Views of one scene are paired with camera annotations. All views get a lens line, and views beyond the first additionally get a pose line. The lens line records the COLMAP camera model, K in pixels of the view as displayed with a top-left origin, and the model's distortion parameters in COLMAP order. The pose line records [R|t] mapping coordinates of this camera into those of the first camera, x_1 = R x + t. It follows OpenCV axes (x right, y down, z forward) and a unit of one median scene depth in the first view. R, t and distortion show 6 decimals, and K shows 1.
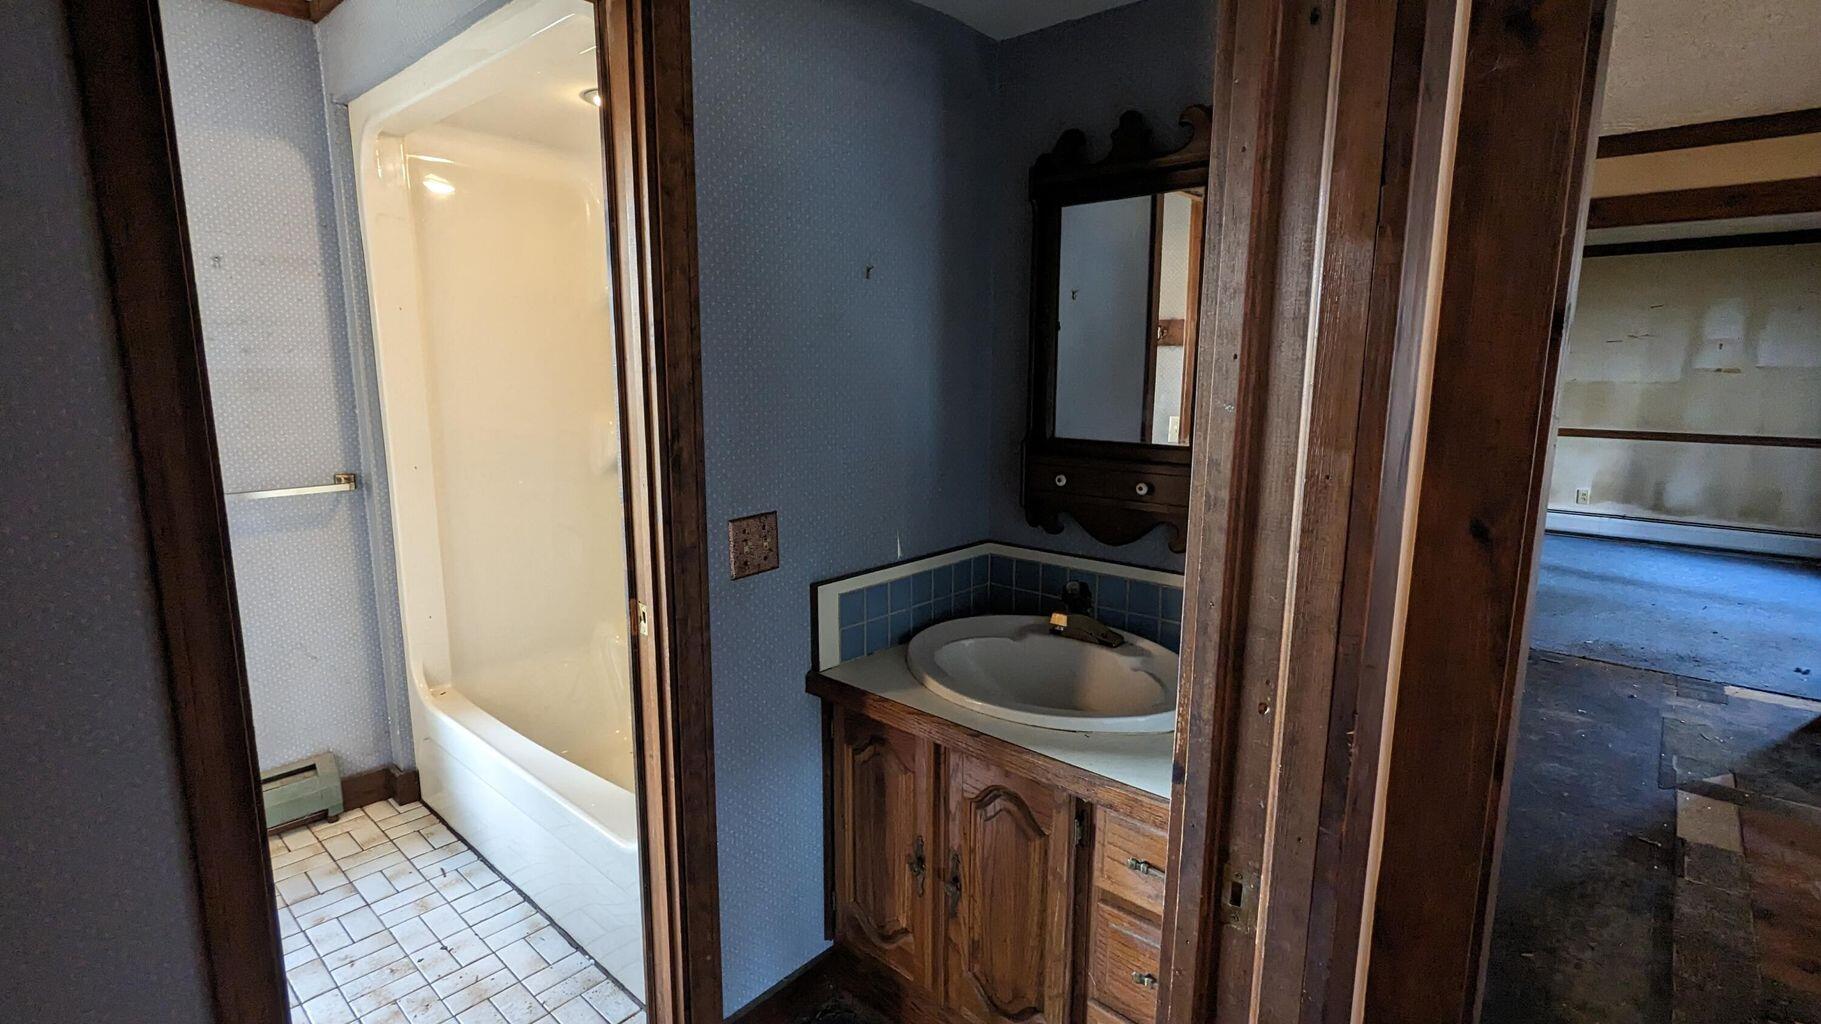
lens RADIAL K [[861.4, 0, 908.5], [0, 861.4, 512.2], [0, 0, 1]] dist [-0.001229, 0.001057]
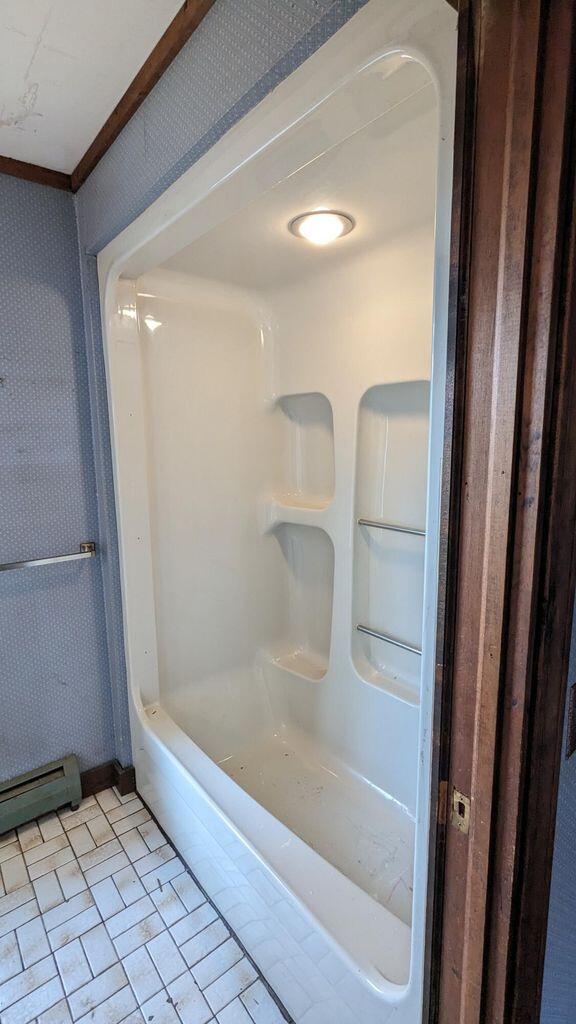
lens RADIAL K [[484.4, 0, 288.6], [0, 484.4, 510.9], [0, 0, 1]] dist [-0.001229, 0.001057]
pose [[0.986668, 0.007465, -0.162575, -0.238369], [-0.010371, 0.999801, -0.017038, -0.083932], [0.162416, 0.018496, 0.986549, 0.328704]]
